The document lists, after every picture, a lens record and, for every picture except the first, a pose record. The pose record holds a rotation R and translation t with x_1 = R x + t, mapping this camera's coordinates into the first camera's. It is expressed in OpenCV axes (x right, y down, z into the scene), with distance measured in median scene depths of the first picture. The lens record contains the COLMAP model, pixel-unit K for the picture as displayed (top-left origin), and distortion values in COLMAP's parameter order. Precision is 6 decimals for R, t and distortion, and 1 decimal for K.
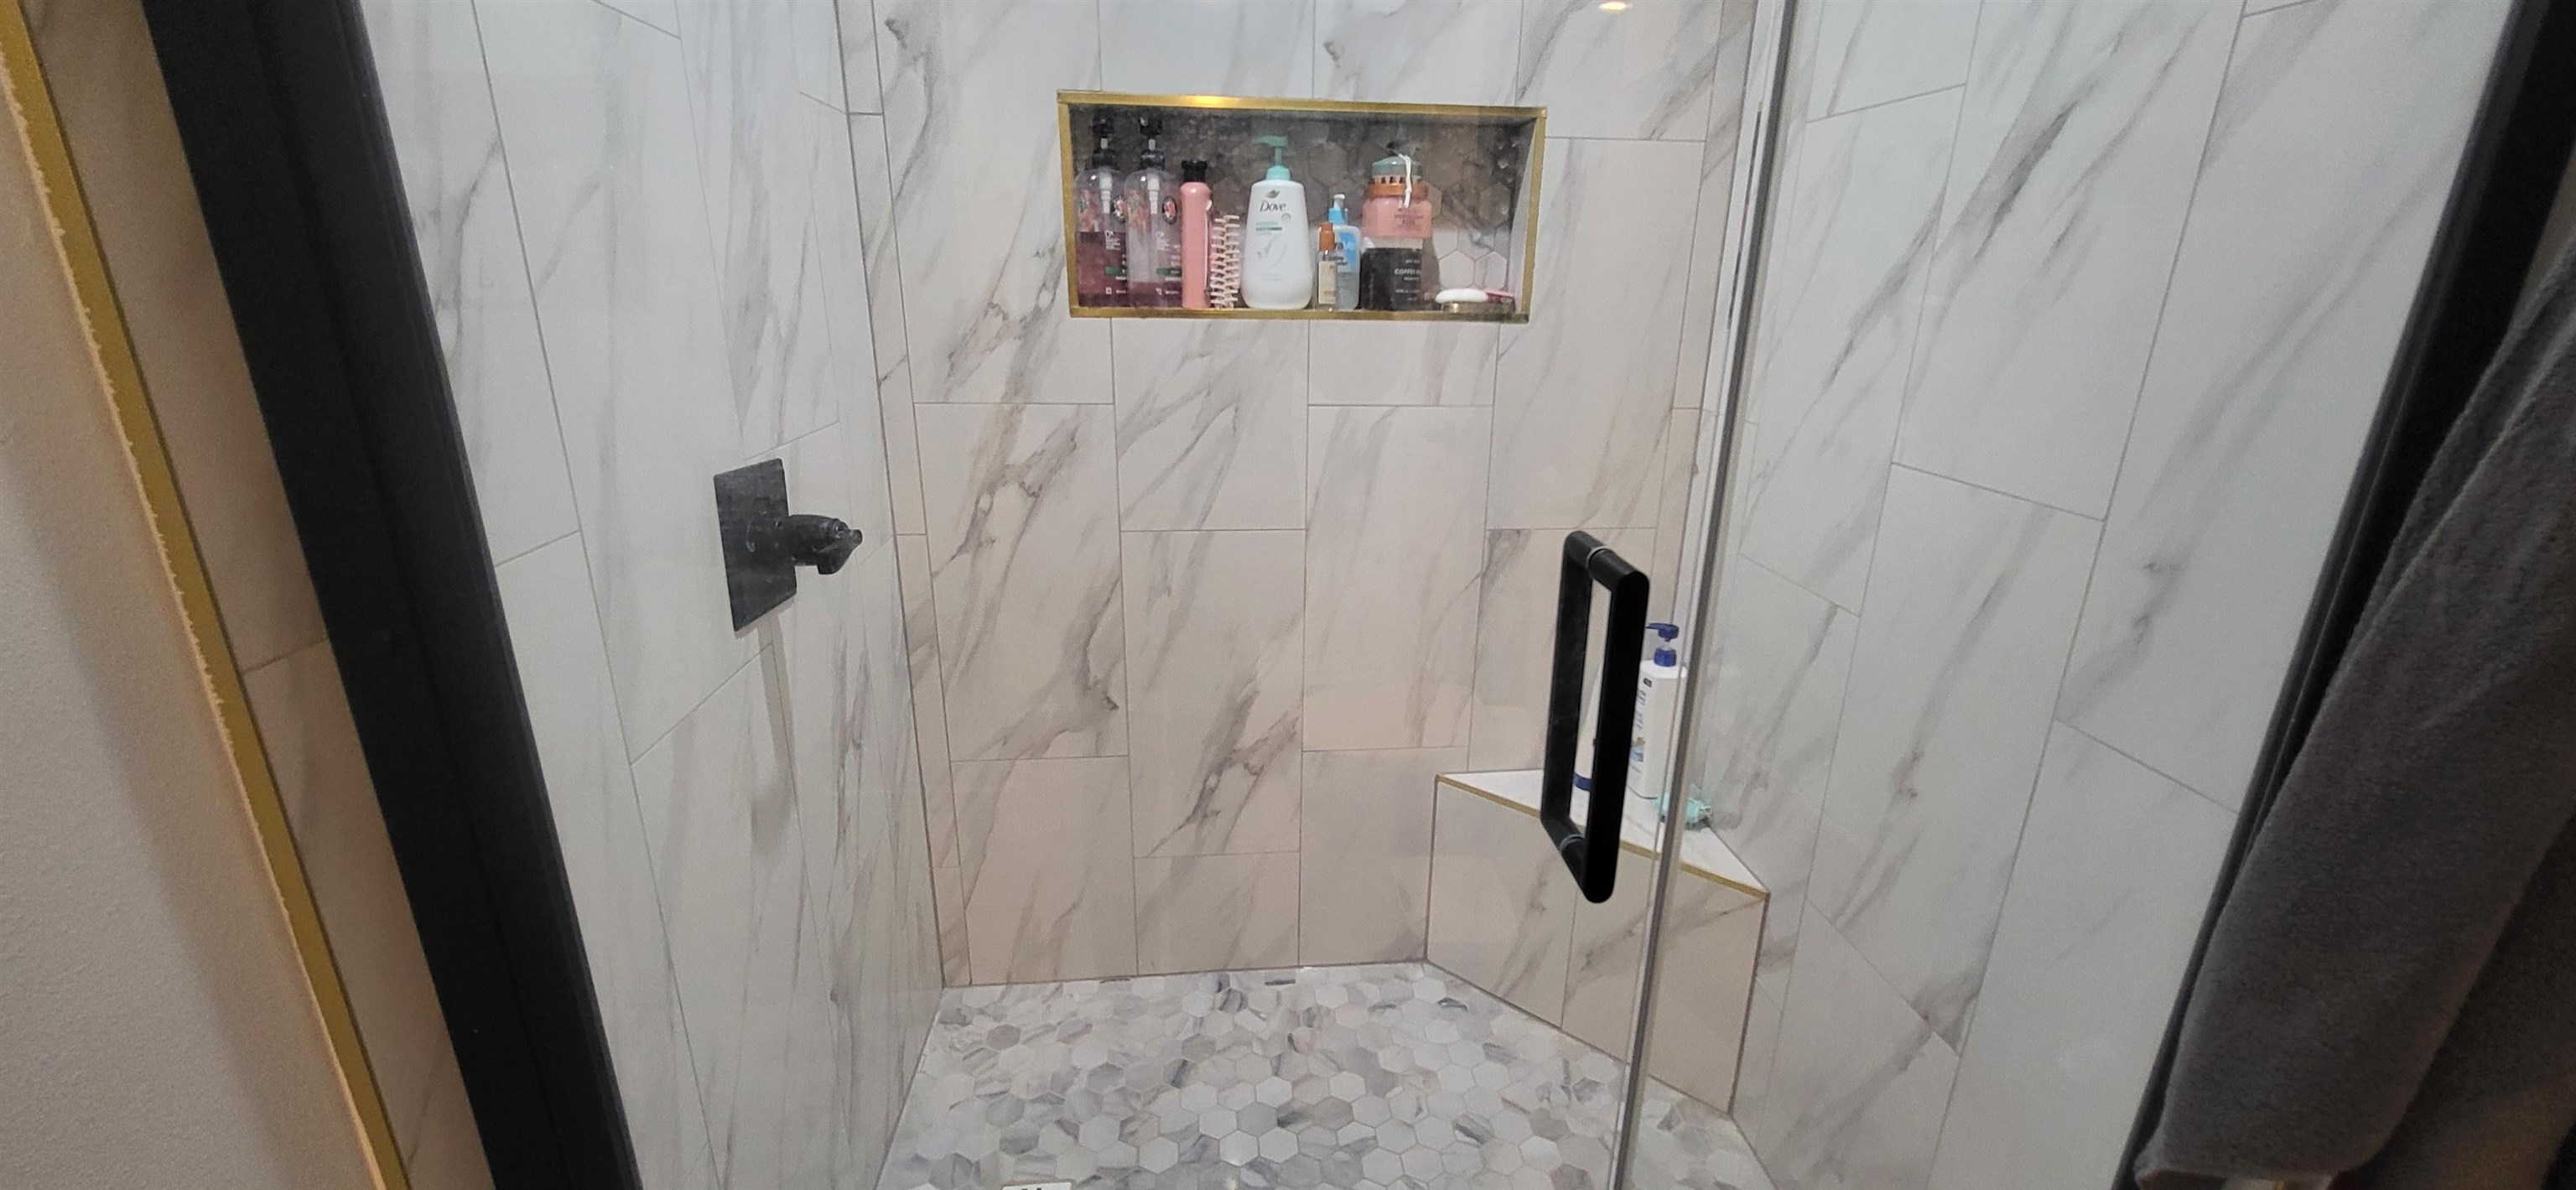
lens RADIAL K [[1016.5, 0, 1311.9], [0, 1016.5, 597.8], [0, 0, 1]] dist [-0.003764, 0.000244]
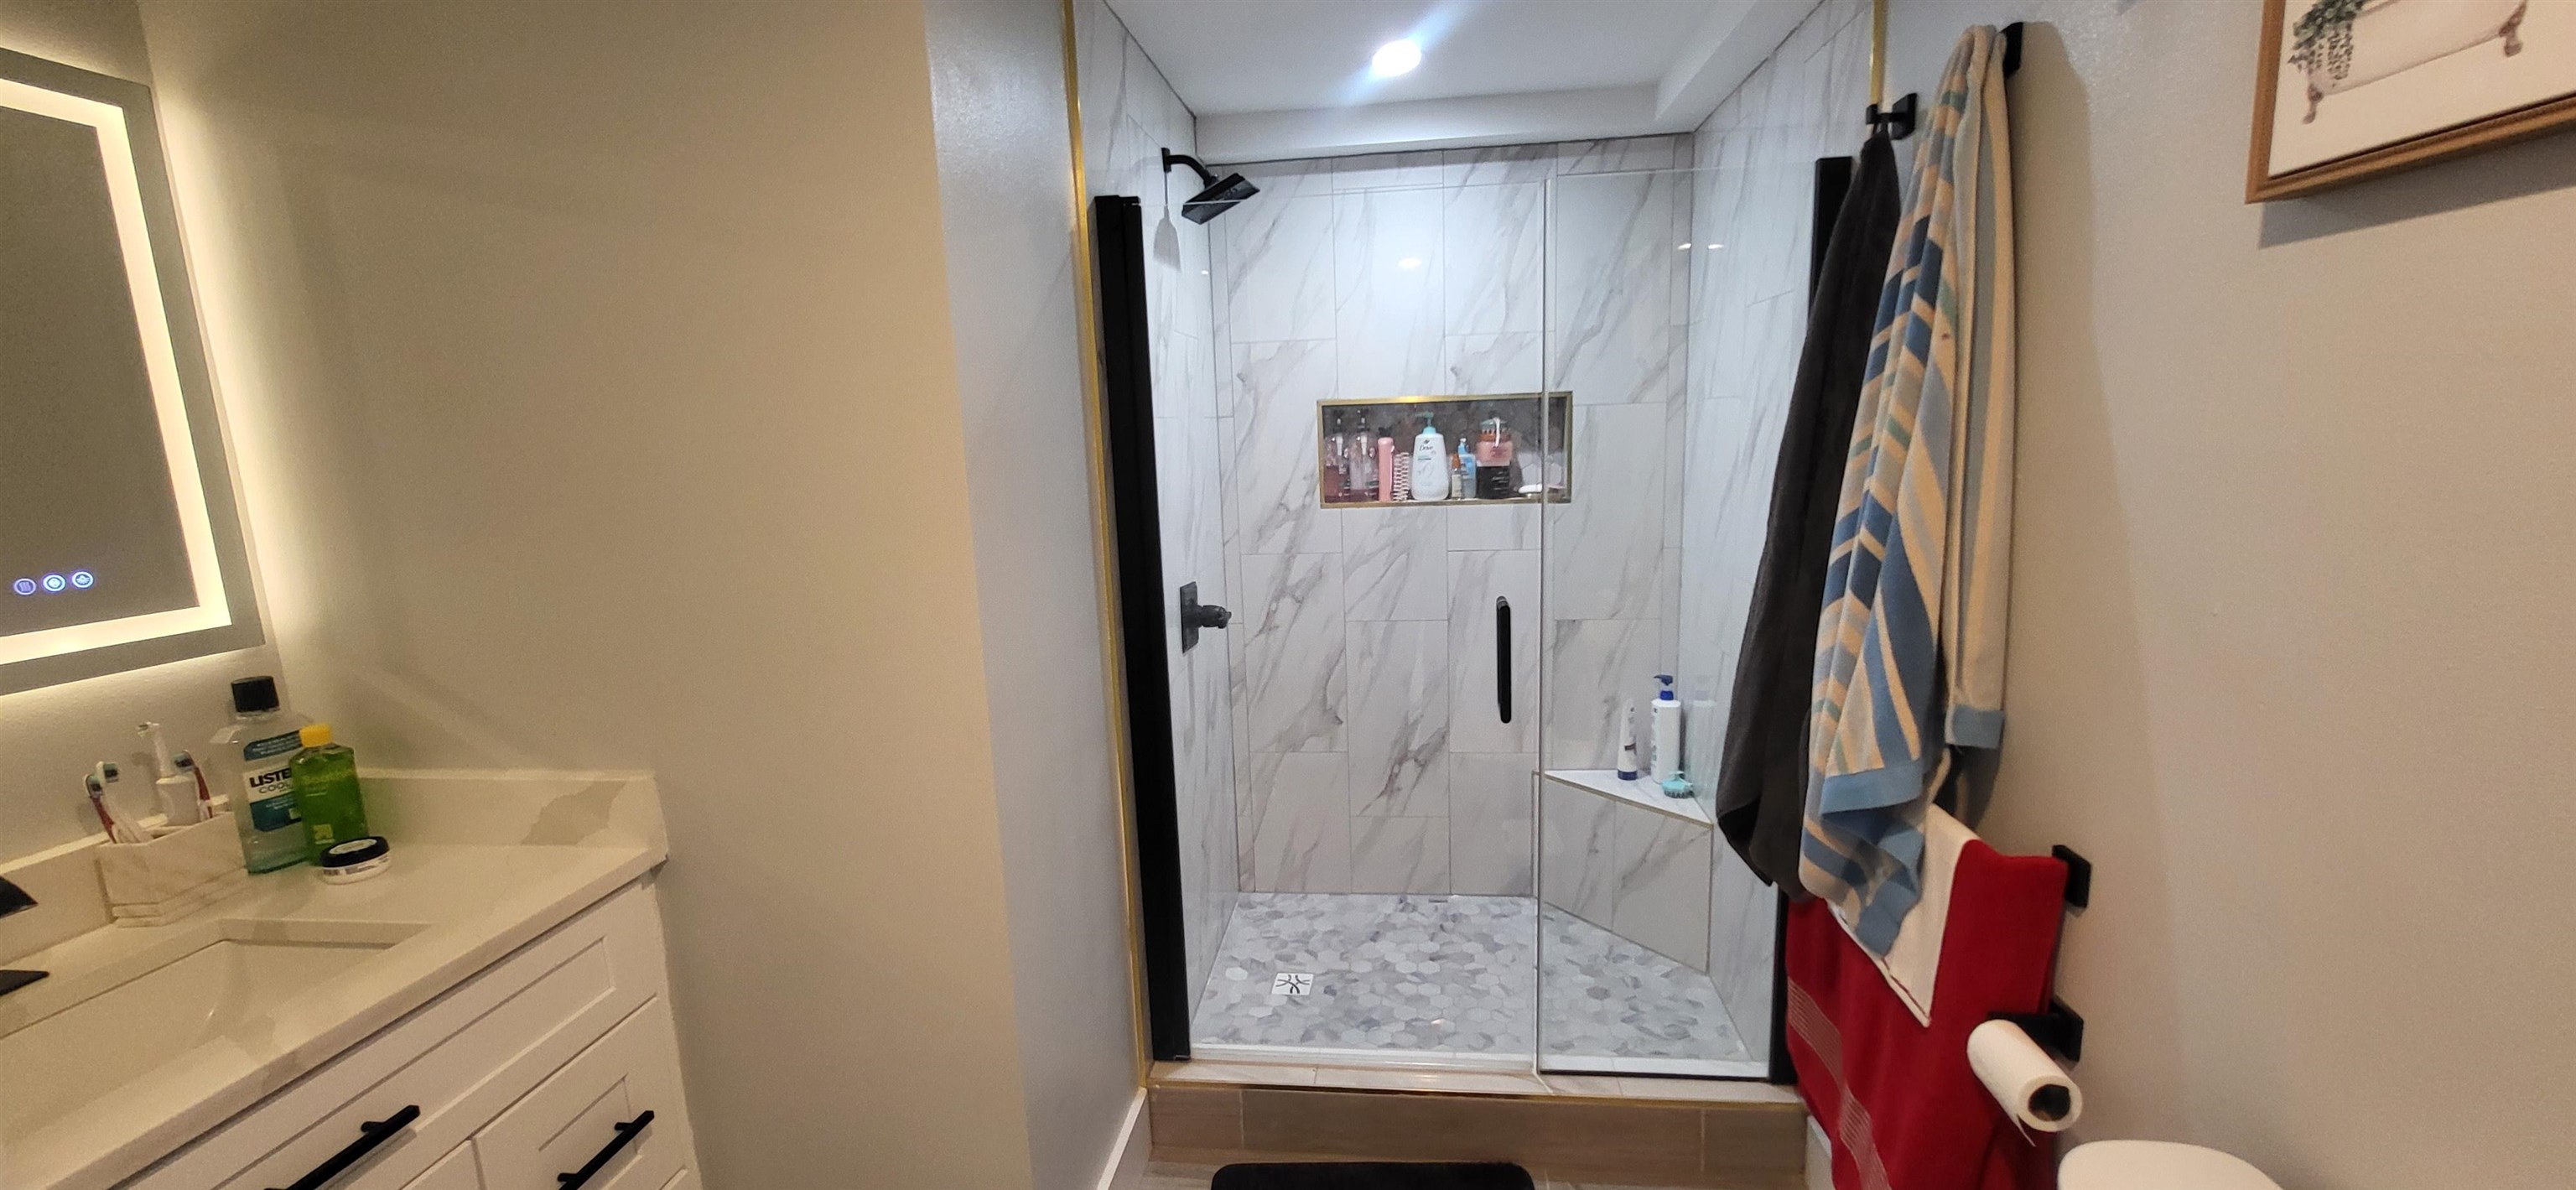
lens RADIAL K [[1016.5, 0, 1311.9], [0, 1016.5, 597.8], [0, 0, 1]] dist [-0.003764, 0.000244]
pose [[0.976121, -0.012684, -0.216858, 0.152865], [-0.017101, 0.990708, -0.134924, 0.142758], [0.216554, 0.135411, 0.966834, -0.796797]]
